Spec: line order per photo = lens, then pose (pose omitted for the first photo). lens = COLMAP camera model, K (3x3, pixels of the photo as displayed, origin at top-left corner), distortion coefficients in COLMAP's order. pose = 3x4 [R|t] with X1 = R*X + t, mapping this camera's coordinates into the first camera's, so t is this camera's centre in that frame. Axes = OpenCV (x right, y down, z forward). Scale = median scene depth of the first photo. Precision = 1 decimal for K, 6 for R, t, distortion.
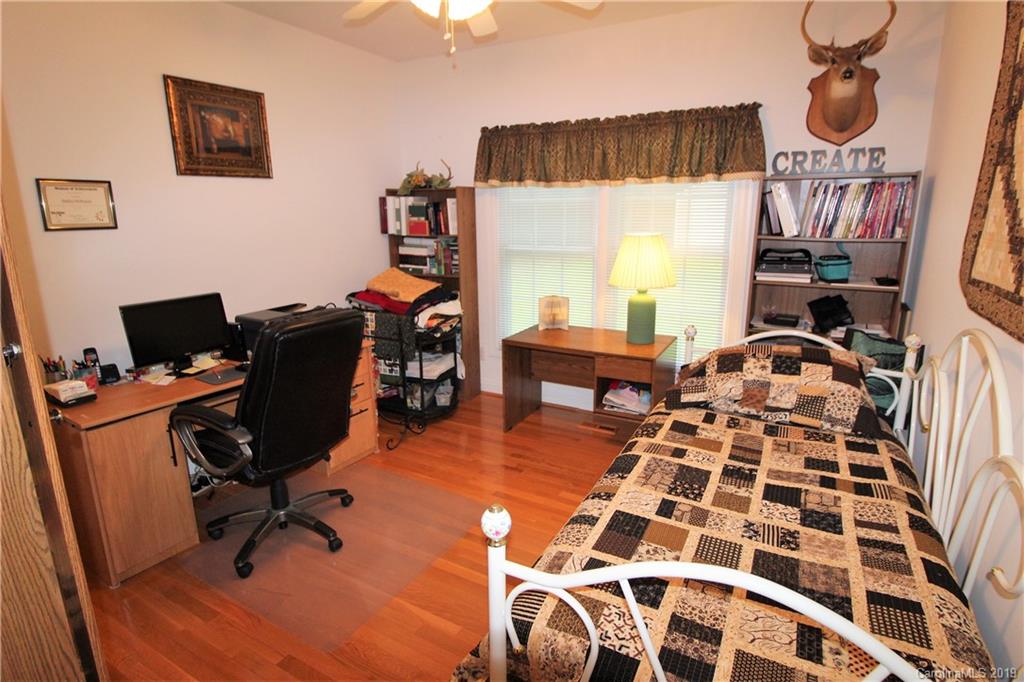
lens RADIAL K [[520.3, 0, 520.2], [0, 520.3, 336.9], [0, 0, 1]] dist [-0.001950, -0.008824]
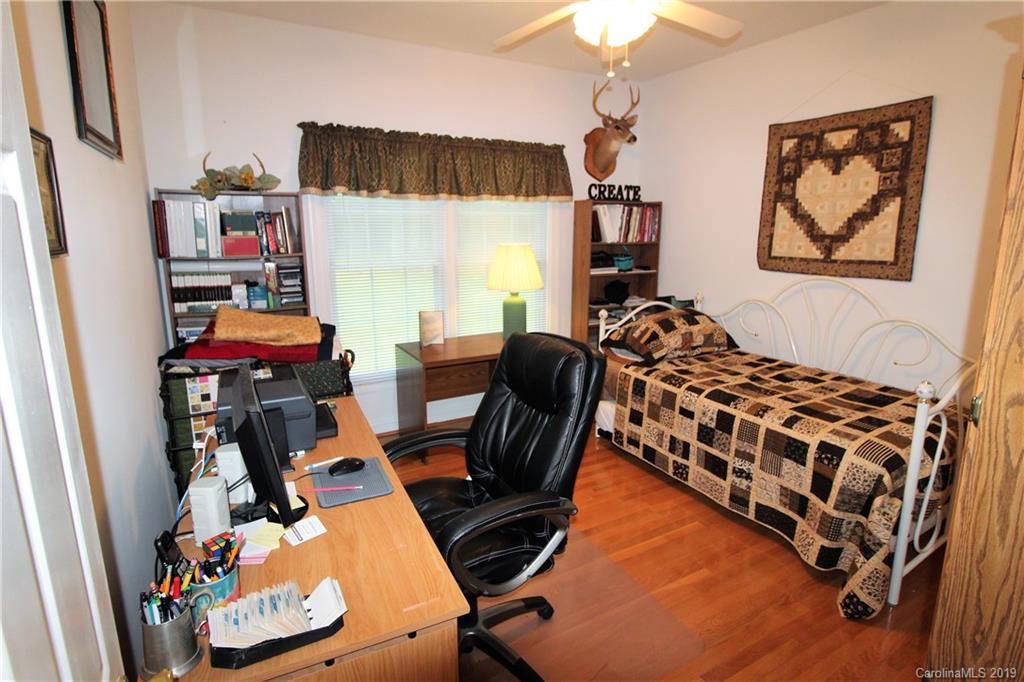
lens RADIAL K [[520.3, 0, 521.4], [0, 520.3, 333.5], [0, 0, 1]] dist [-0.001950, -0.008824]
pose [[0.523054, -0.166558, 0.835866, -0.745403], [0.199821, 0.977350, 0.069709, -0.080797], [-0.828544, 0.130562, 0.544489, 0.381094]]
